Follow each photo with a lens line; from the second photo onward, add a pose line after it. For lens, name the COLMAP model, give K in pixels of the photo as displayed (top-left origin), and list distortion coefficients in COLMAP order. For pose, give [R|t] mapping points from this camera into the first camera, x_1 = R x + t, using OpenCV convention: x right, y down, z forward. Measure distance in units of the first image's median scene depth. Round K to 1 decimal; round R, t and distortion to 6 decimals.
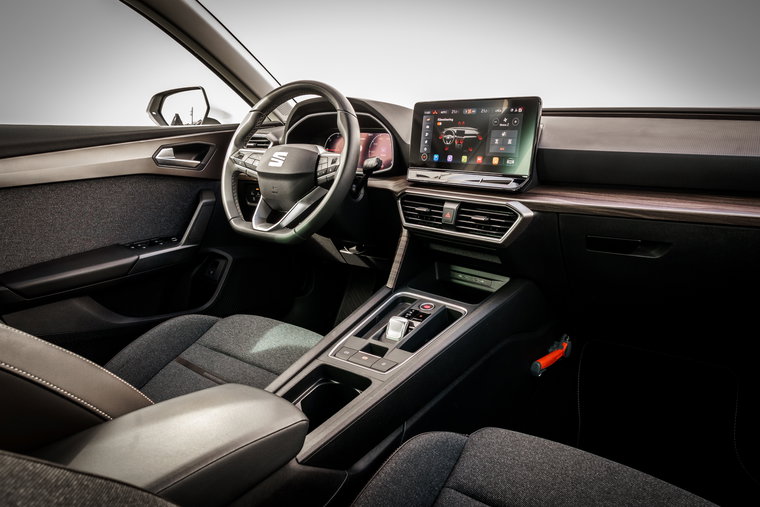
lens RADIAL K [[526.2, 0, 379.0], [0, 526.2, 250.9], [0, 0, 1]] dist [-0.007483, -0.002326]
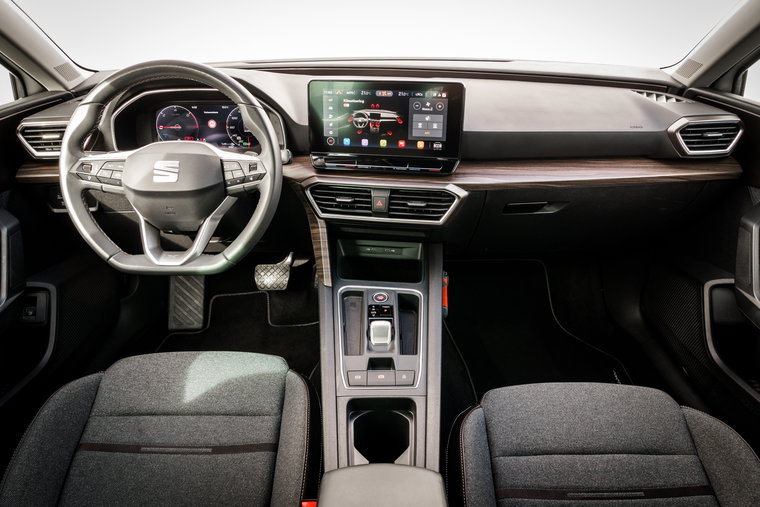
lens RADIAL K [[526.2, 0, 379.1], [0, 526.2, 254.4], [0, 0, 1]] dist [-0.007483, -0.002326]
pose [[0.803629, -0.270185, 0.530265, -0.408487], [0.138974, 0.951568, 0.274233, -0.241261], [-0.578677, -0.146688, 0.802257, 0.185165]]
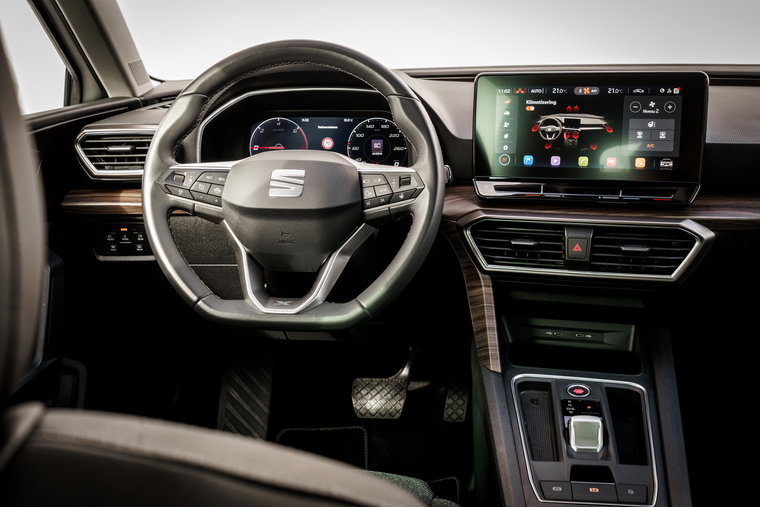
lens RADIAL K [[913.7, 0, 380.2], [0, 913.7, 255.4], [0, 0, 1]] dist [0.017234, 0.000000]
pose [[0.870790, -0.127712, 0.474778, -0.614820], [0.126536, 0.991359, 0.034588, -0.126106], [-0.475092, 0.029958, 0.879426, 0.101446]]
